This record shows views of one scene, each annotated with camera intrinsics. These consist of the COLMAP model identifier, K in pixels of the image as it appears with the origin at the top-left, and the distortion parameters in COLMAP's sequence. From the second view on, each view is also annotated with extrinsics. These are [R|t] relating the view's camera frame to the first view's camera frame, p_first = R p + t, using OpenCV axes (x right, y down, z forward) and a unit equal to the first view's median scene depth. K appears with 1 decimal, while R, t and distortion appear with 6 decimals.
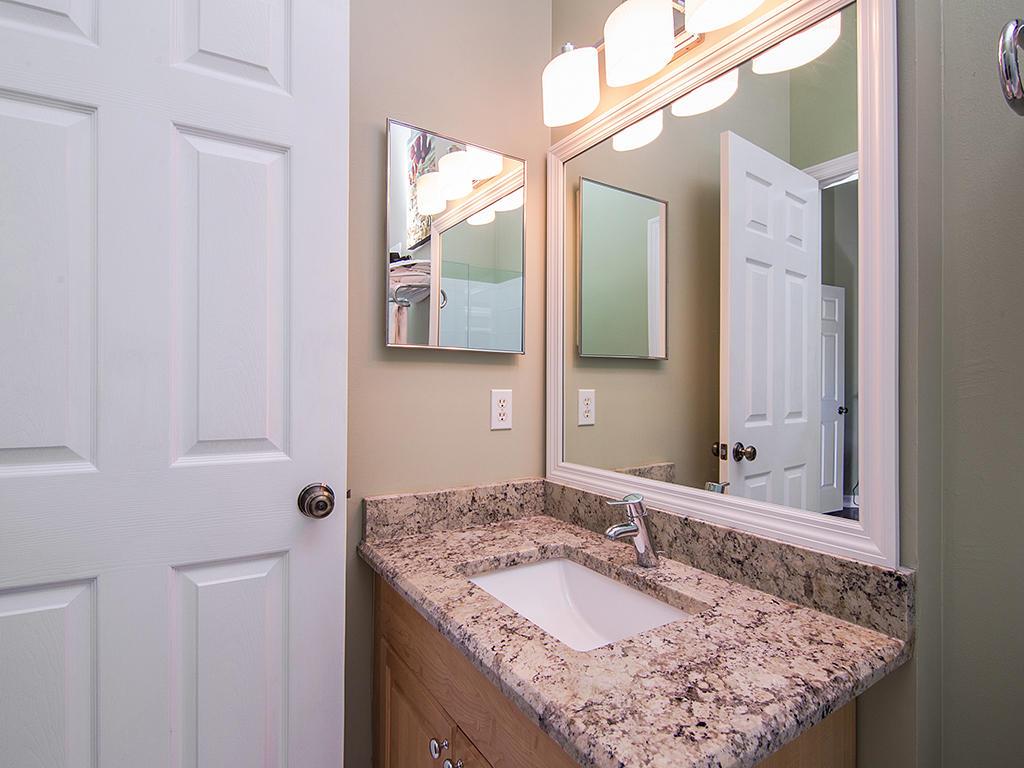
lens RADIAL K [[477.7, 0, 512.0], [0, 477.7, 384.0], [0, 0, 1]] dist [-0.016295, -0.000373]
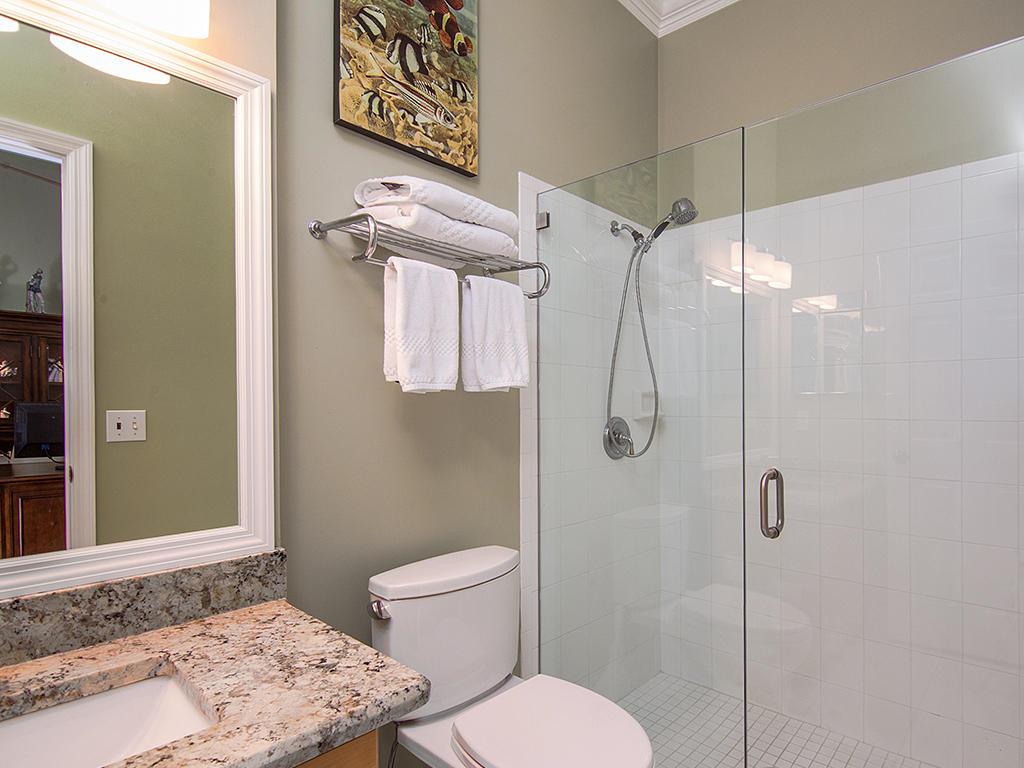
lens RADIAL K [[526.4, 0, 531.0], [0, 526.4, 388.3], [0, 0, 1]] dist [-0.014698, -0.000333]
pose [[-0.128844, 0.019171, 0.991480, -0.687769], [0.004369, 0.999814, -0.018764, -0.033474], [-0.991655, 0.001914, -0.128904, 0.408848]]
